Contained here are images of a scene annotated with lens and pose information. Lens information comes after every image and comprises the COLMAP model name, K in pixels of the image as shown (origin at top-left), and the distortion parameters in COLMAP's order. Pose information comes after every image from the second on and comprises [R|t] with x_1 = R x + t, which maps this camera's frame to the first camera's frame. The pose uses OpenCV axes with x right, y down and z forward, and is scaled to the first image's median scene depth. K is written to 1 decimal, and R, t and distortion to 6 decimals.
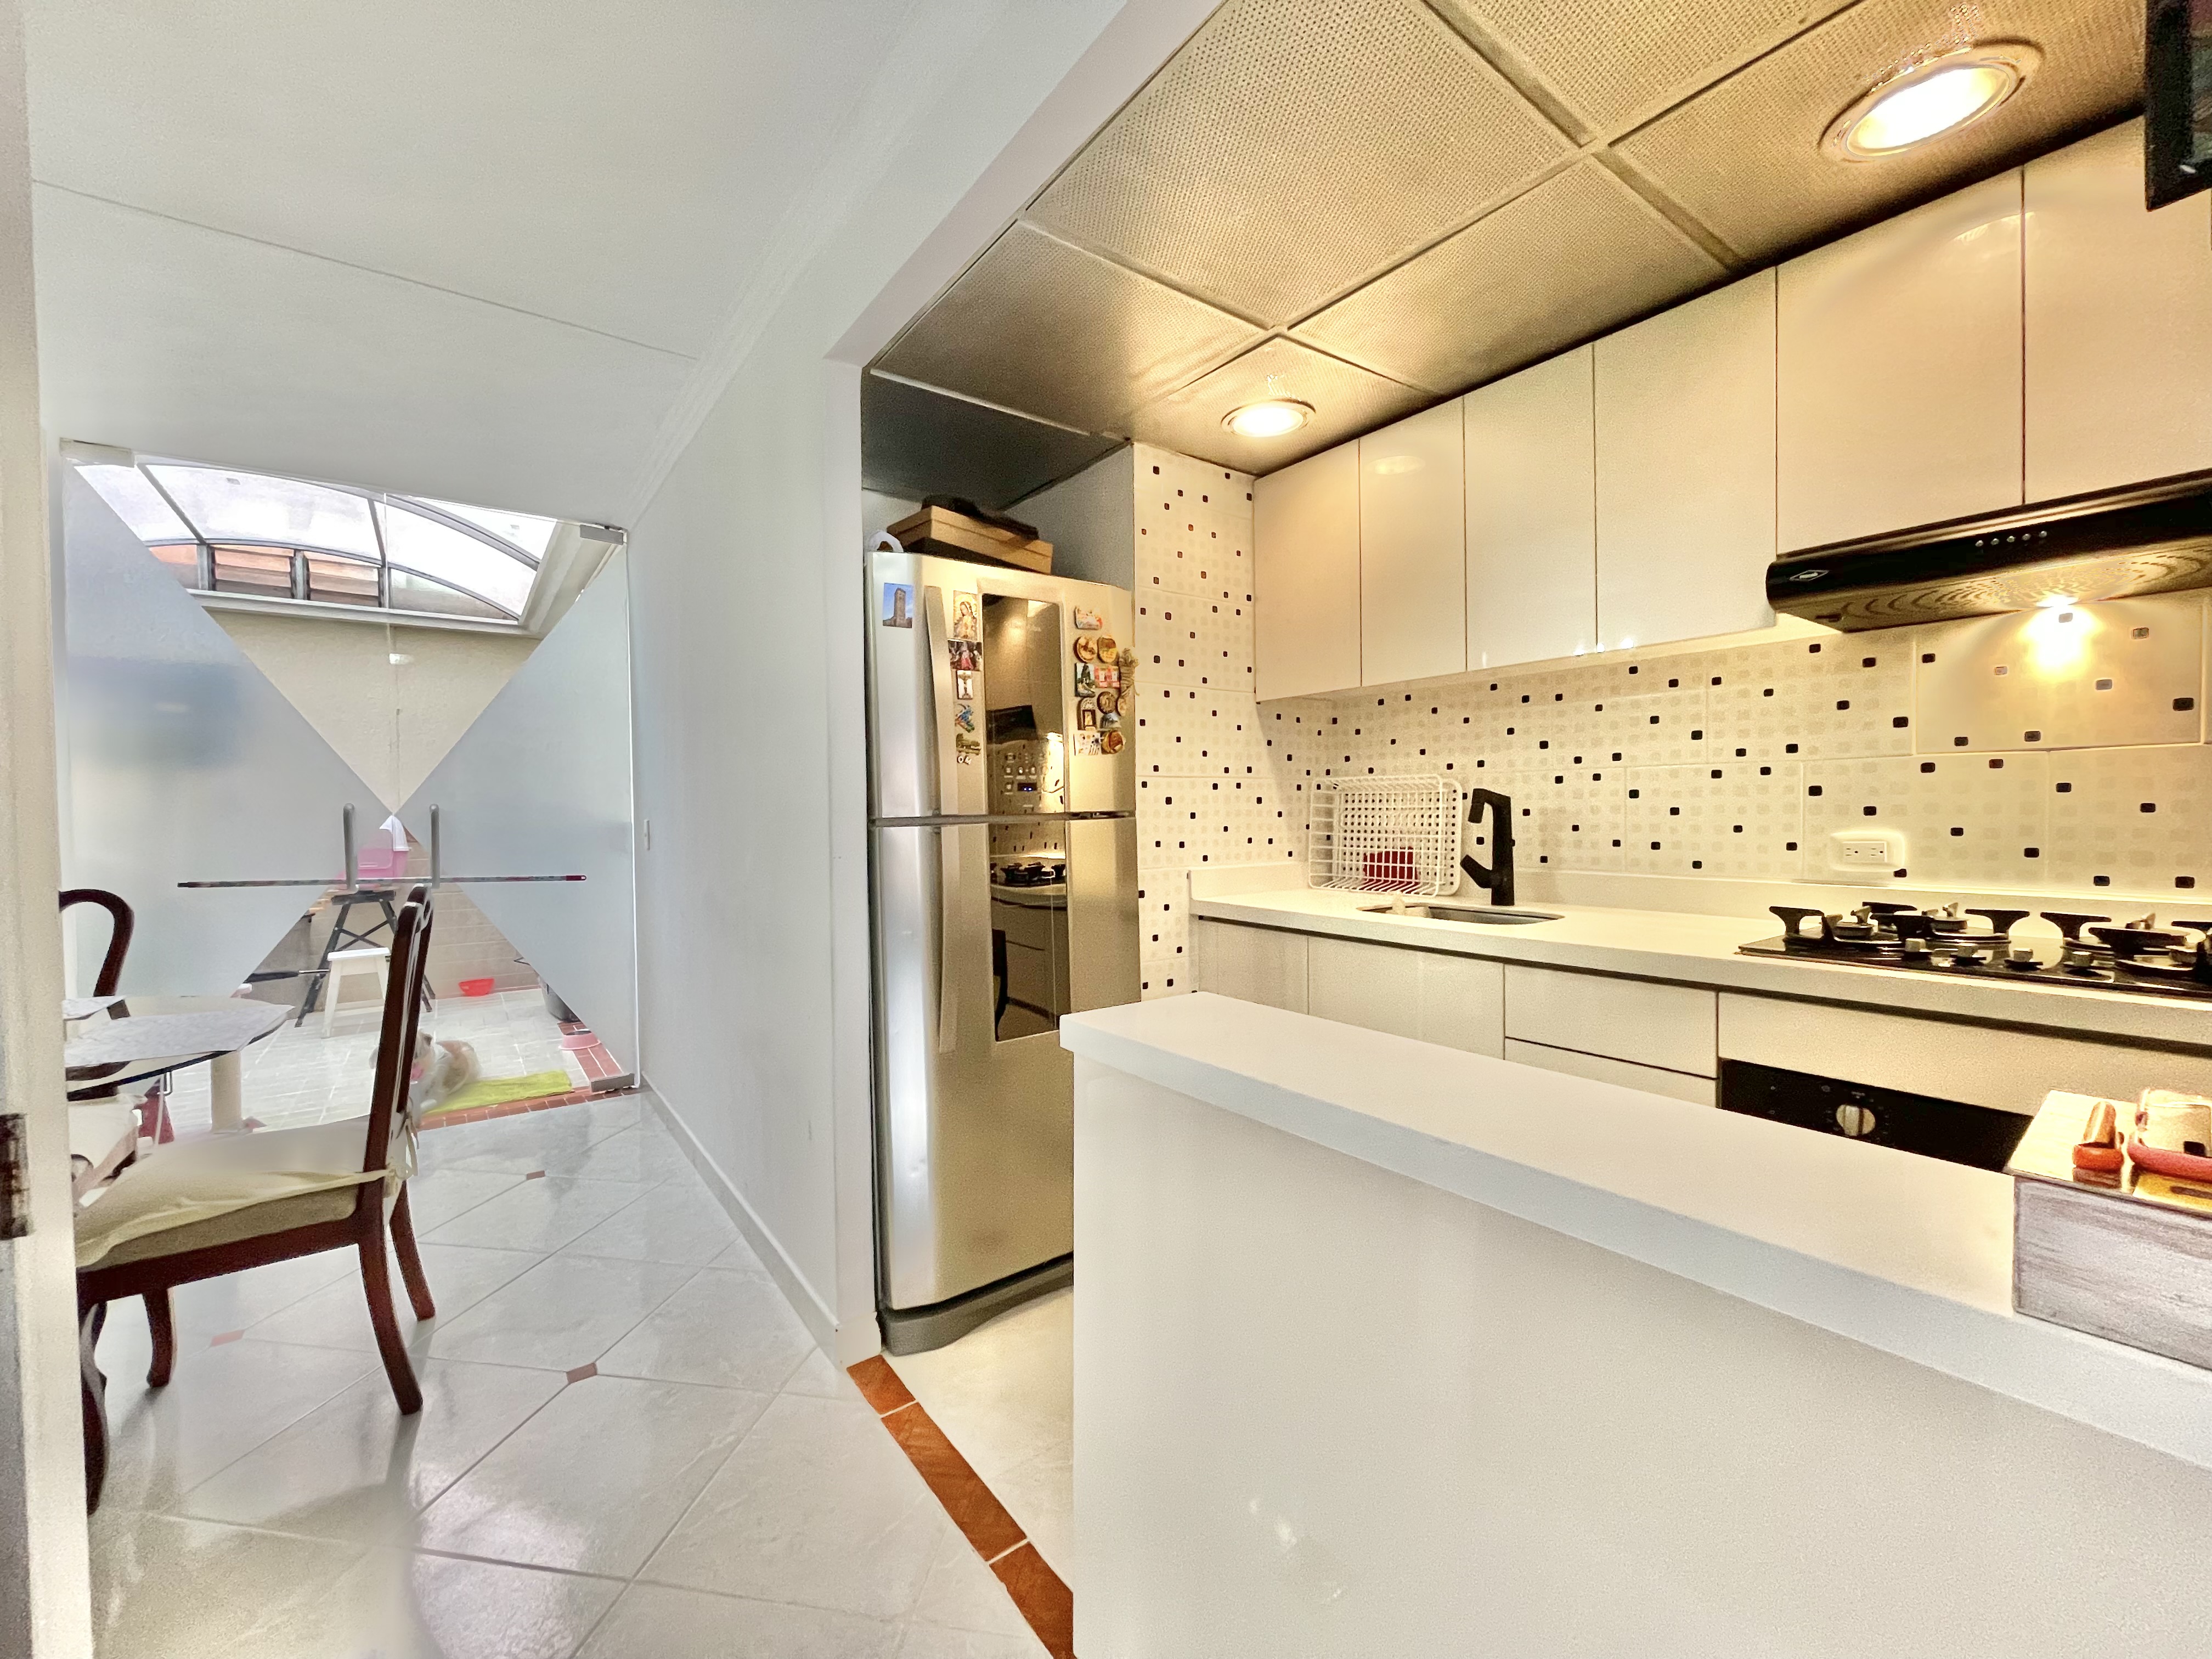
lens RADIAL K [[889.4, 0, 1104.7], [0, 889.4, 836.8], [0, 0, 1]] dist [0.002308, -0.001986]
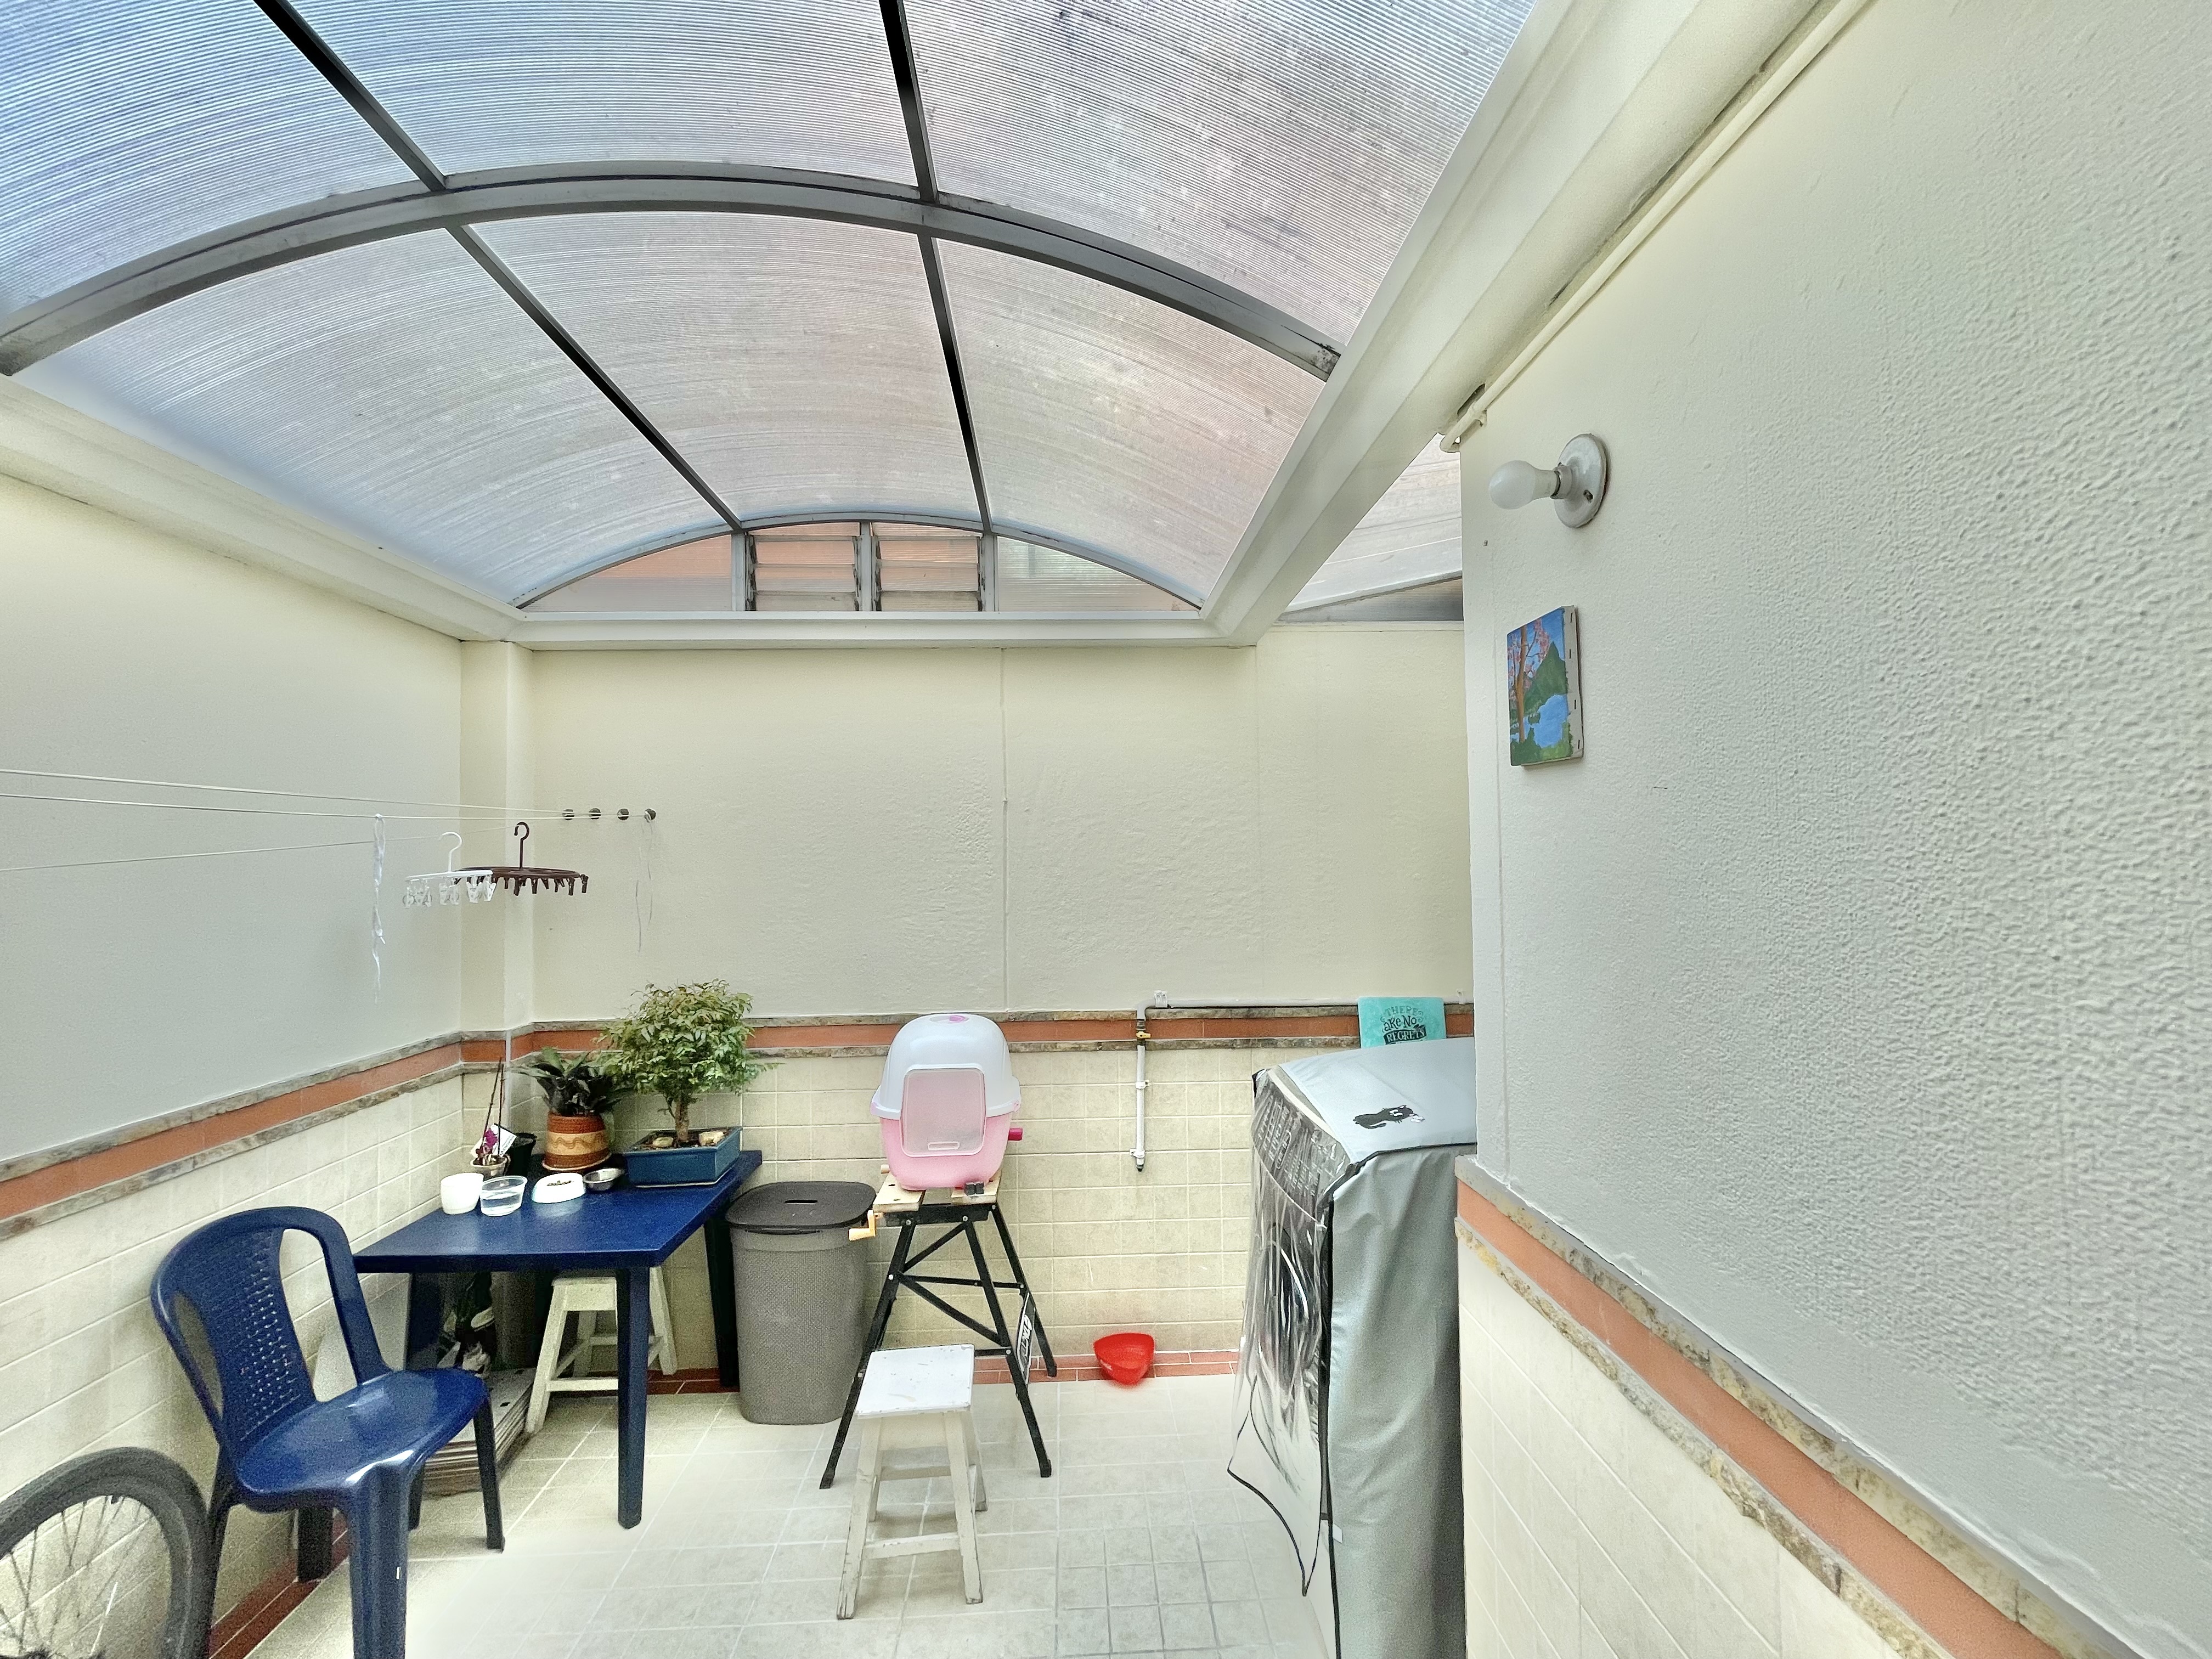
lens RADIAL K [[889.4, 0, 1098.2], [0, 889.4, 827.2], [0, 0, 1]] dist [0.002308, -0.001986]
pose [[0.831250, -0.012739, -0.555753, -0.508237], [-0.011864, 0.999103, -0.040647, -0.119210], [0.555772, 0.040381, 0.830353, 0.663464]]
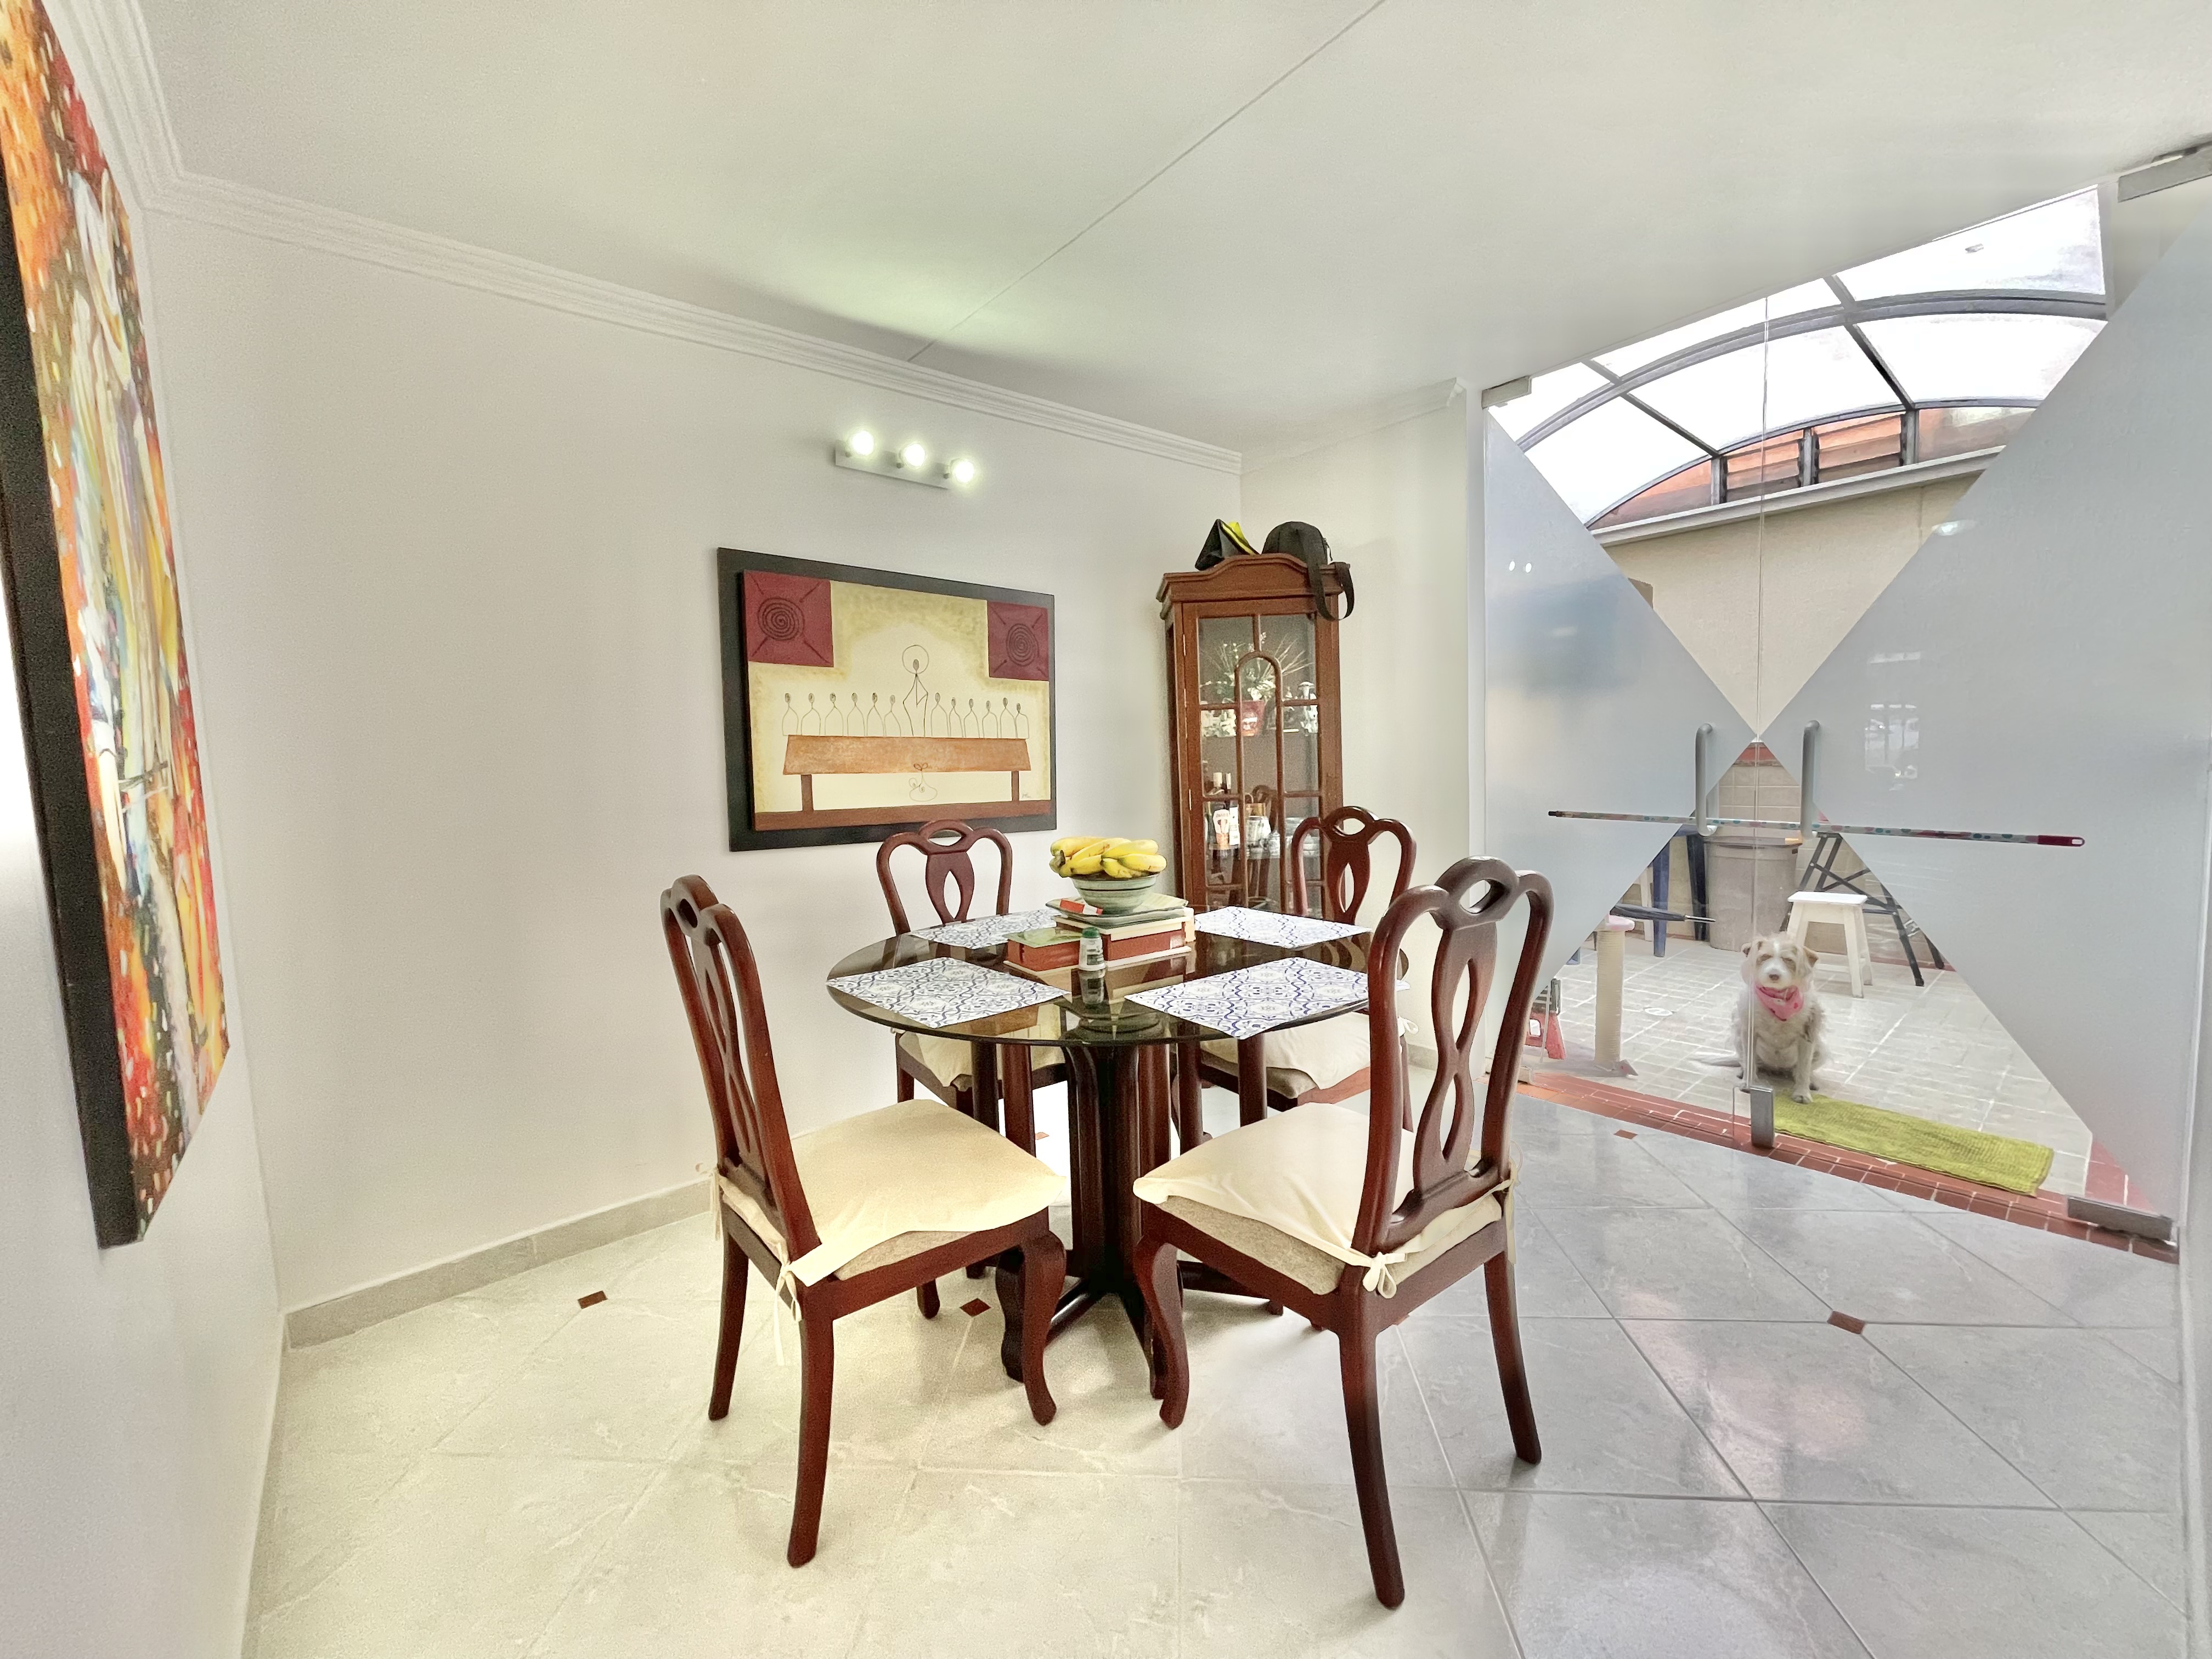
lens RADIAL K [[889.4, 0, 1101.2], [0, 889.4, 827.5], [0, 0, 1]] dist [0.002308, -0.001986]
pose [[0.064918, 0.083477, -0.994393, -0.051864], [0.006094, 0.996443, 0.084047, -0.009662], [0.997872, -0.011516, 0.064179, 0.259367]]
